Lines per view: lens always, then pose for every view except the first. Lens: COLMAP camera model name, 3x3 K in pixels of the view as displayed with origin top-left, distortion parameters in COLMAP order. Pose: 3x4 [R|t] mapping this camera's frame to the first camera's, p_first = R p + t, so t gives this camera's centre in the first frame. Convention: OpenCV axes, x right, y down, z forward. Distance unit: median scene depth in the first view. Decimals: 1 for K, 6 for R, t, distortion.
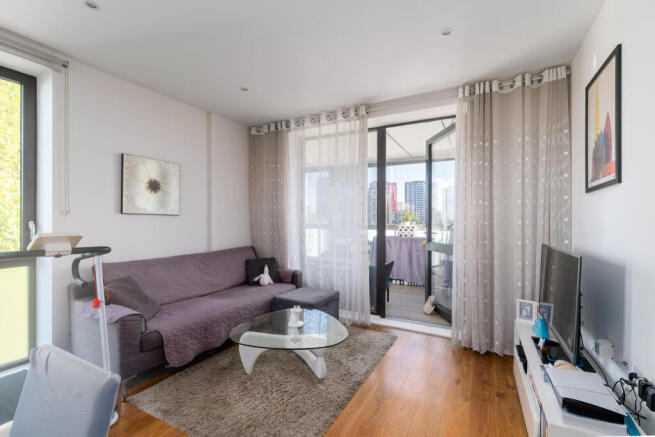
lens RADIAL K [[288.6, 0, 328.8], [0, 288.6, 220.4], [0, 0, 1]] dist [-0.000261, -0.000091]
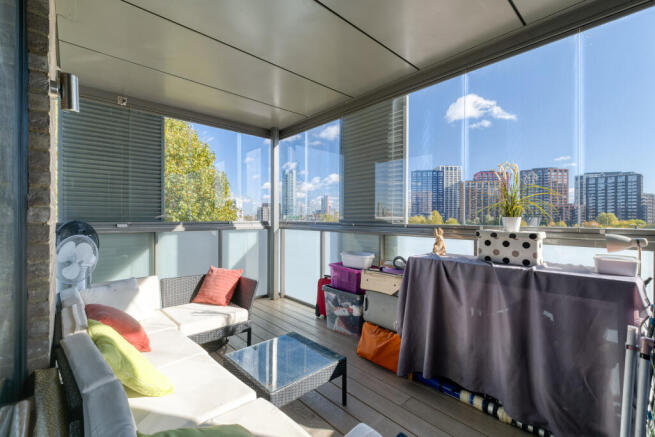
lens RADIAL K [[288.6, 0, 325.8], [0, 288.6, 218.9], [0, 0, 1]] dist [-0.000261, -0.000091]
pose [[0.944436, 0.000318, -0.328696, 0.184850], [0.000433, 0.999997, 0.002210, 0.005424], [0.328696, -0.002230, 0.944433, 0.635661]]
